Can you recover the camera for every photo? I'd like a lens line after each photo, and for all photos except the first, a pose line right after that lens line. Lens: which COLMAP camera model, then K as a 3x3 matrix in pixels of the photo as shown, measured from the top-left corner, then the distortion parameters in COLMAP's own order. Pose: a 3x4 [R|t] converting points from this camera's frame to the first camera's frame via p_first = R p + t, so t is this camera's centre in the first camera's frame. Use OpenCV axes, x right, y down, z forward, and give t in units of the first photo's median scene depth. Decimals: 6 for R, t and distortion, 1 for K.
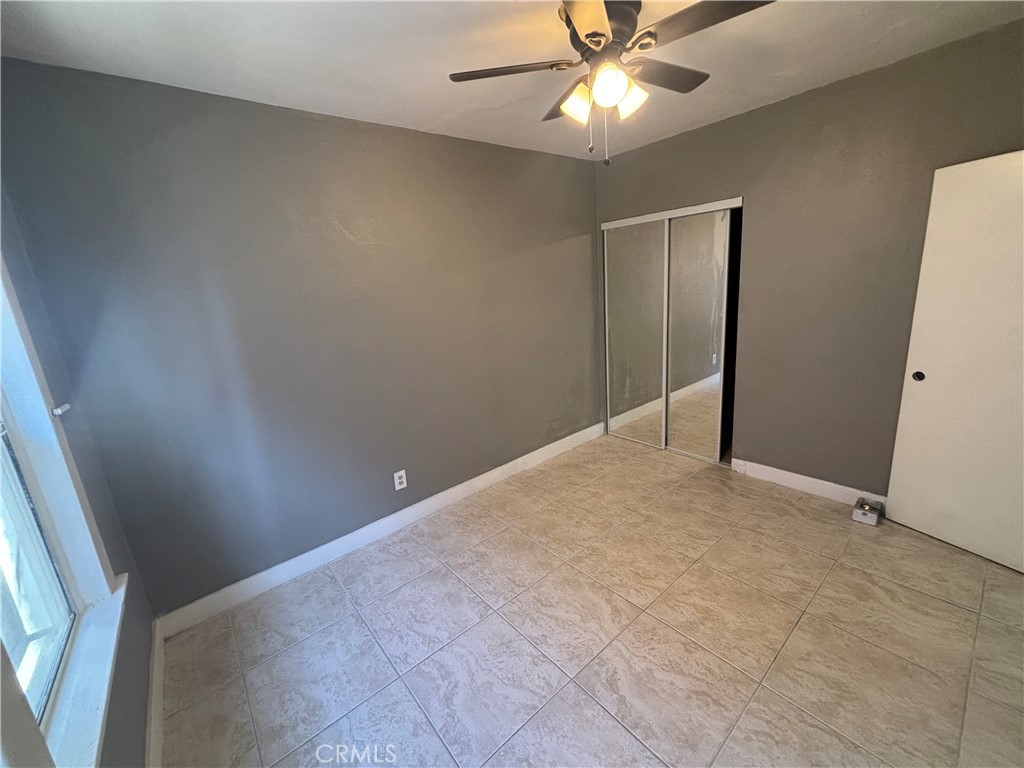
lens RADIAL K [[415.9, 0, 513.1], [0, 415.9, 379.1], [0, 0, 1]] dist [0.001946, -0.000660]
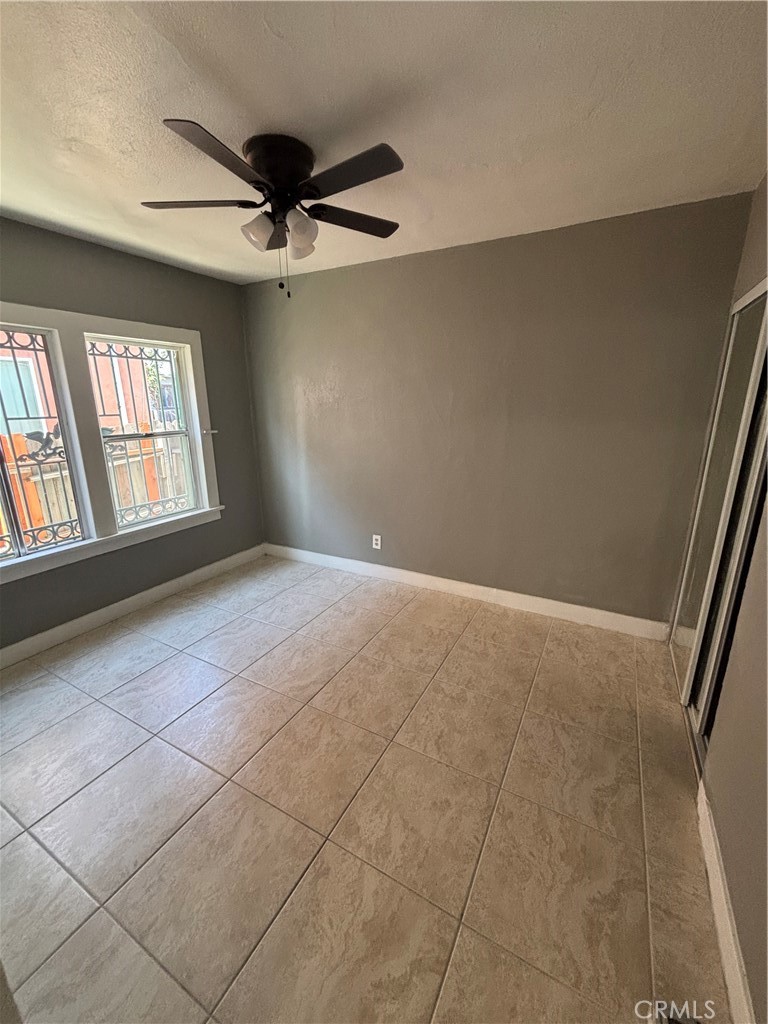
lens RADIAL K [[415.9, 0, 386.5], [0, 415.9, 509.5], [0, 0, 1]] dist [0.001946, -0.000660]
pose [[0.366518, 0.318294, -0.874273, 1.107096], [-0.238043, 0.940468, 0.242600, -0.229790], [0.899444, 0.119198, 0.420466, 0.616823]]
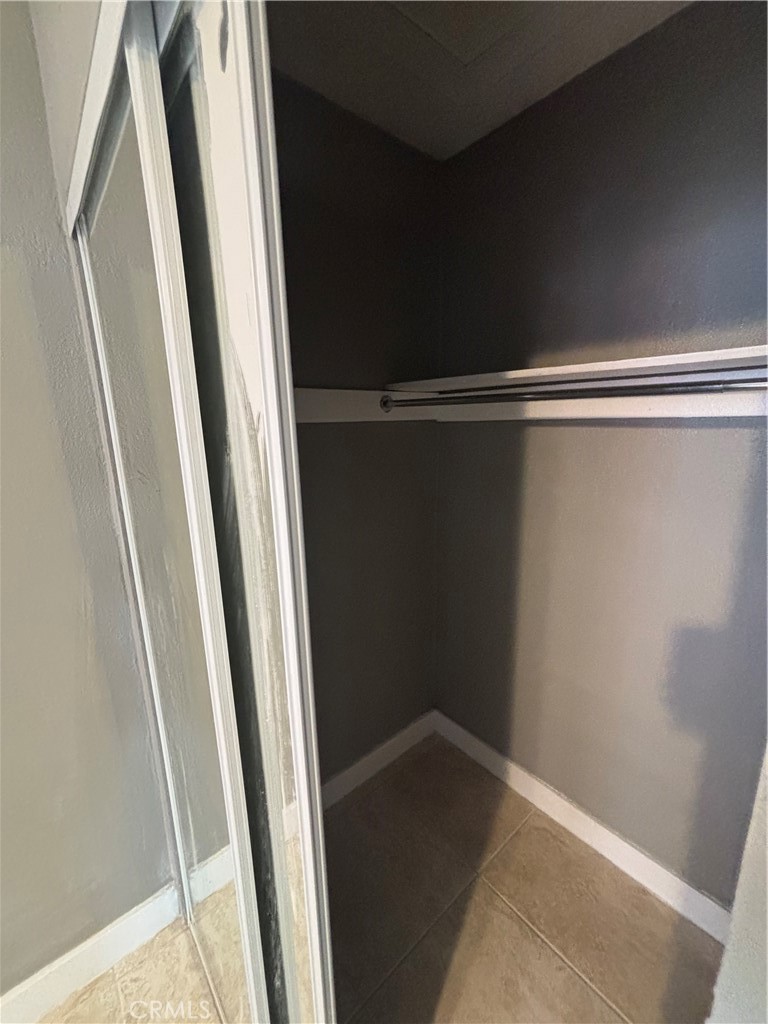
lens RADIAL K [[415.9, 0, 384.2], [0, 415.9, 512.3], [0, 0, 1]] dist [0.001946, -0.000660]
pose [[0.998529, 0.053130, 0.010795, 0.706023], [-0.053066, 0.998572, -0.006146, -0.371852], [-0.011106, 0.005564, 0.999923, 1.329608]]
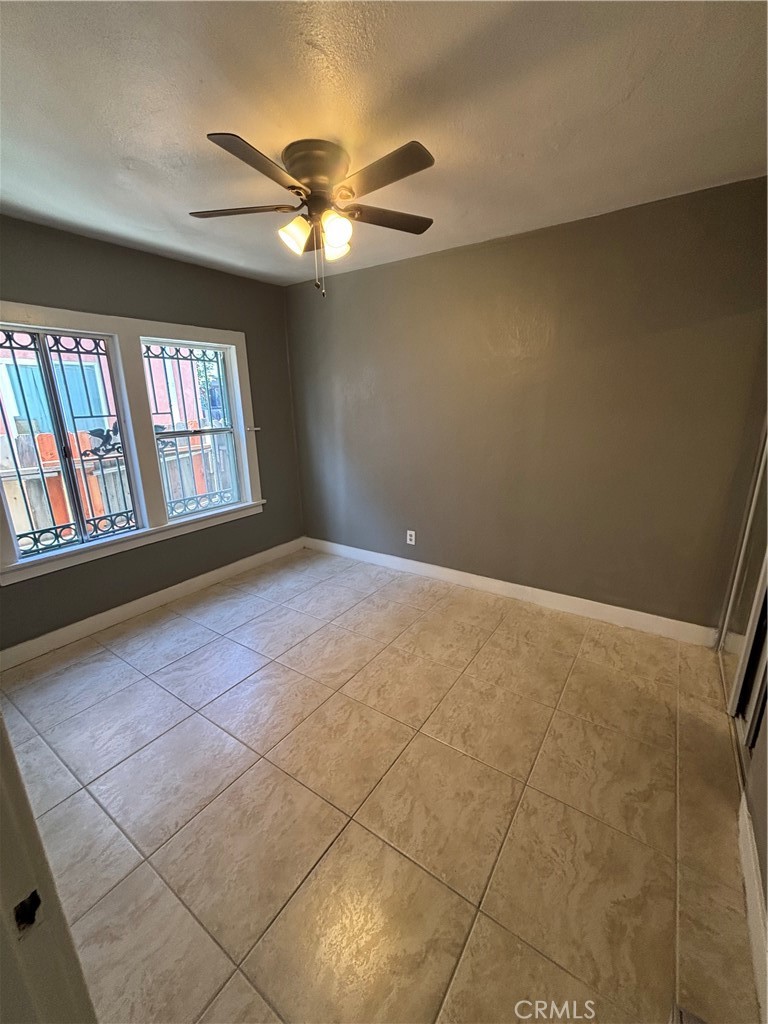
lens RADIAL K [[415.9, 0, 385.8], [0, 415.9, 509.8], [0, 0, 1]] dist [0.001946, -0.000660]
pose [[0.273787, 0.327606, -0.904276, 1.132221], [-0.225400, 0.935873, 0.270809, -0.229954], [0.935006, 0.129679, 0.330072, 0.634206]]
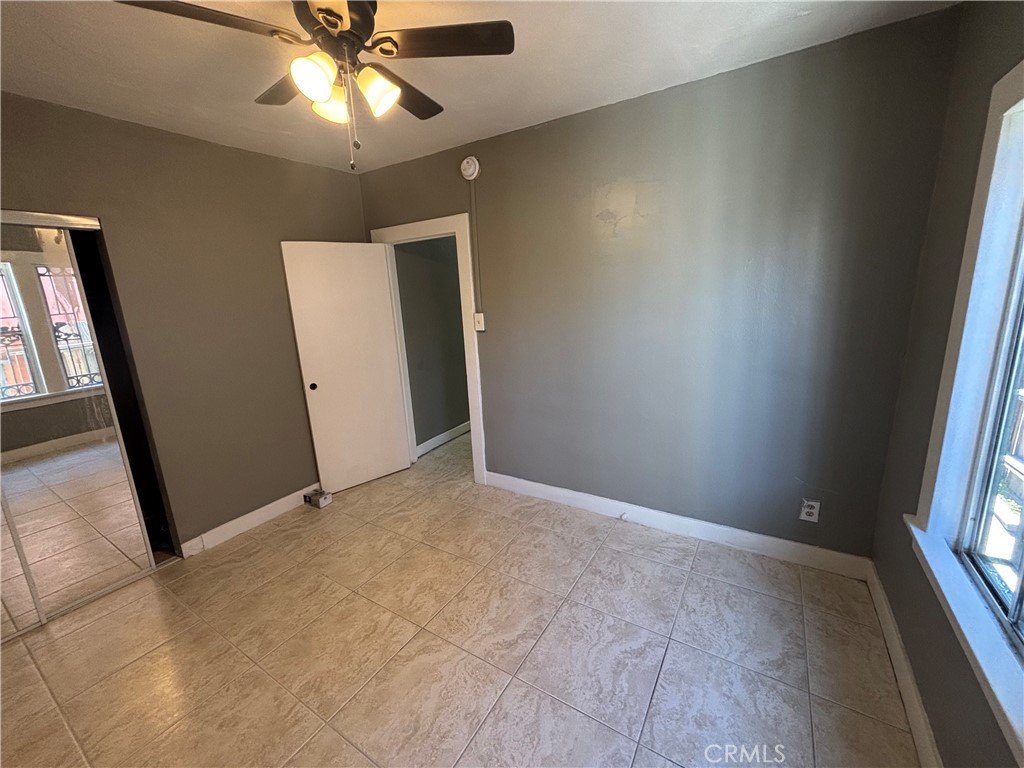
lens RADIAL K [[415.9, 0, 507.5], [0, 415.9, 381.6], [0, 0, 1]] dist [0.001946, -0.000660]
pose [[-0.295440, -0.116390, 0.948245, -0.574380], [0.290186, 0.934724, 0.205141, -0.128965], [-0.910224, 0.335774, -0.242380, 0.795938]]
